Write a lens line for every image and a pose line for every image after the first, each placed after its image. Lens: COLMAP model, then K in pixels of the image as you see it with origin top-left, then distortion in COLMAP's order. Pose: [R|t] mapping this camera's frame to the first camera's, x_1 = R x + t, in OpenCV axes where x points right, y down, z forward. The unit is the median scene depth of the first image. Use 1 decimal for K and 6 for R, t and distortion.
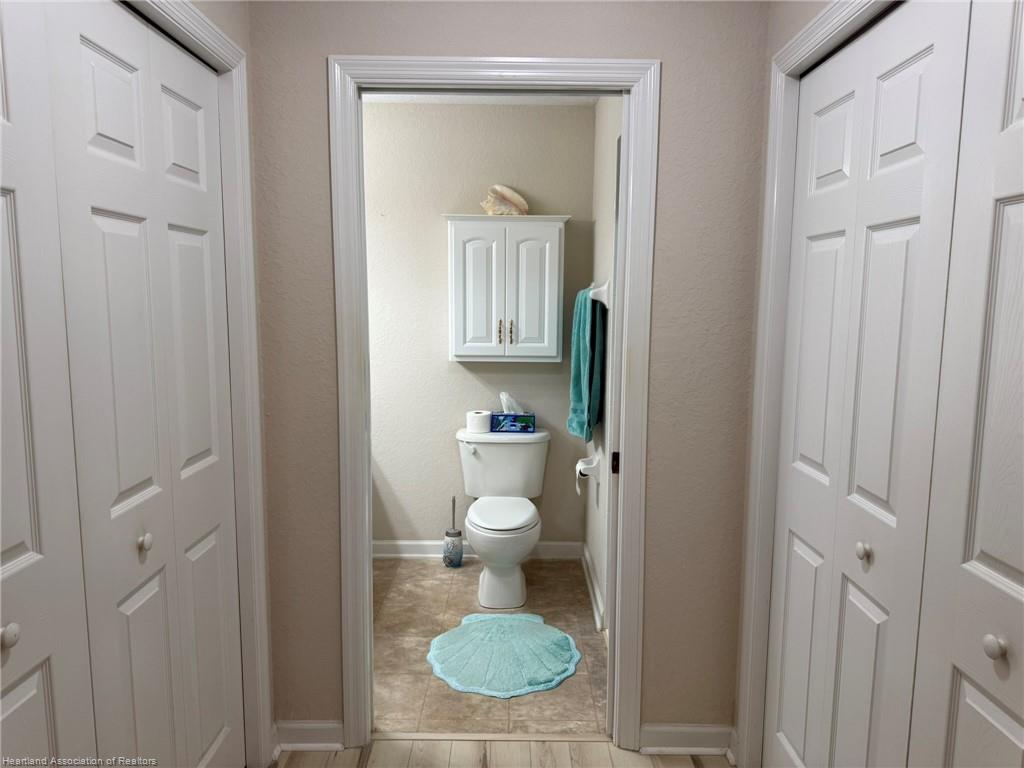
lens RADIAL K [[728.4, 0, 513.4], [0, 728.4, 389.8], [0, 0, 1]] dist [0.009427, -0.025620]
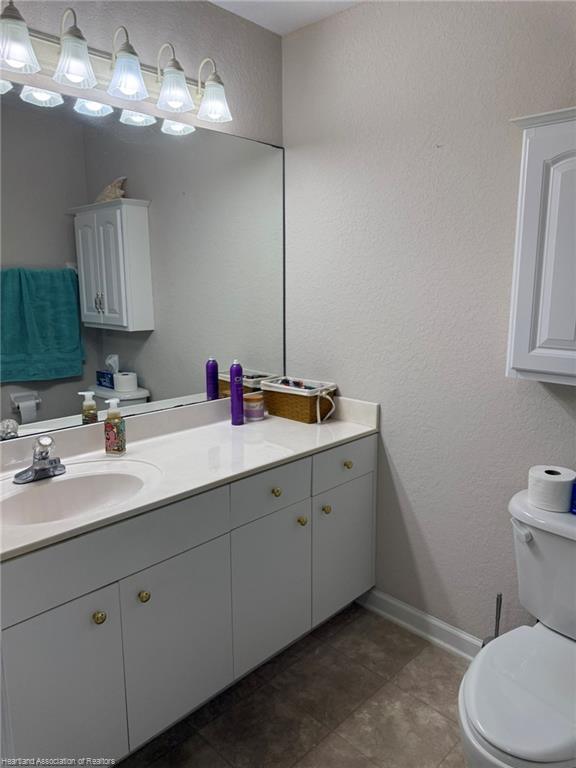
lens RADIAL K [[546.3, 0, 286.6], [0, 546.3, 377.5], [0, 0, 1]] dist [0.009427, -0.025620]
pose [[0.714543, 0.113672, -0.690295, 0.091976], [-0.083050, 0.993517, 0.077637, -0.058996], [0.694644, 0.001853, 0.719351, 0.563223]]
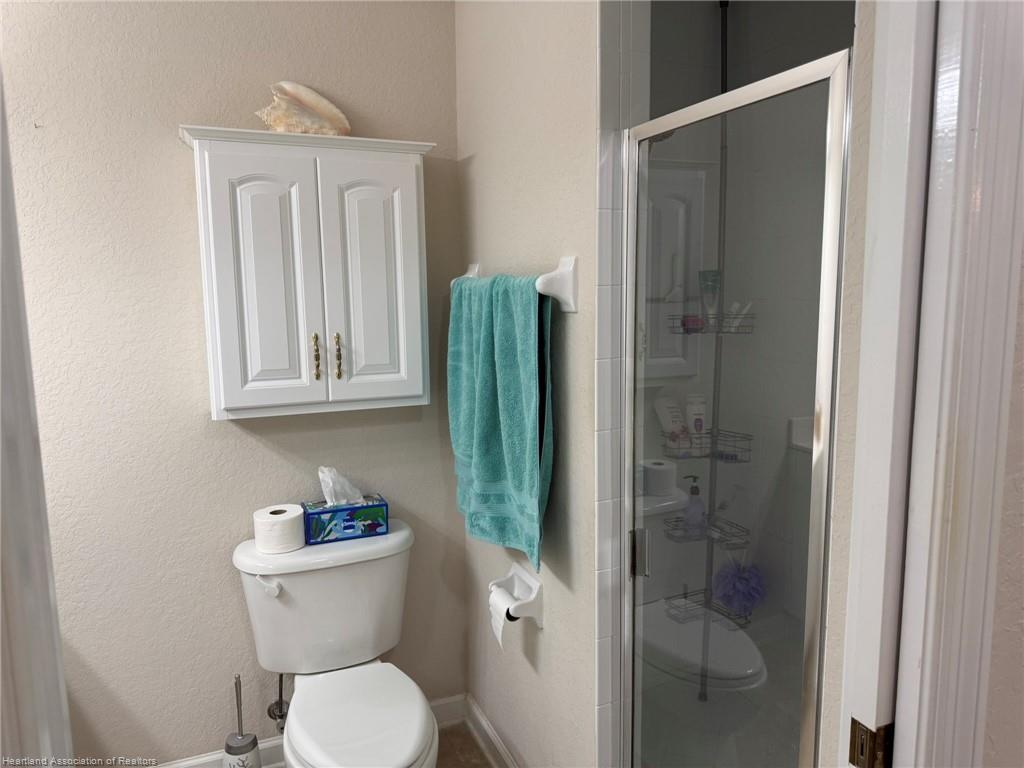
lens RADIAL K [[728.4, 0, 530.0], [0, 728.4, 374.7], [0, 0, 1]] dist [0.009427, -0.025620]
pose [[0.910152, -0.067125, 0.408799, -0.093301], [0.068540, 0.997585, 0.011205, -0.062066], [-0.408564, 0.017821, 0.912556, 0.454390]]
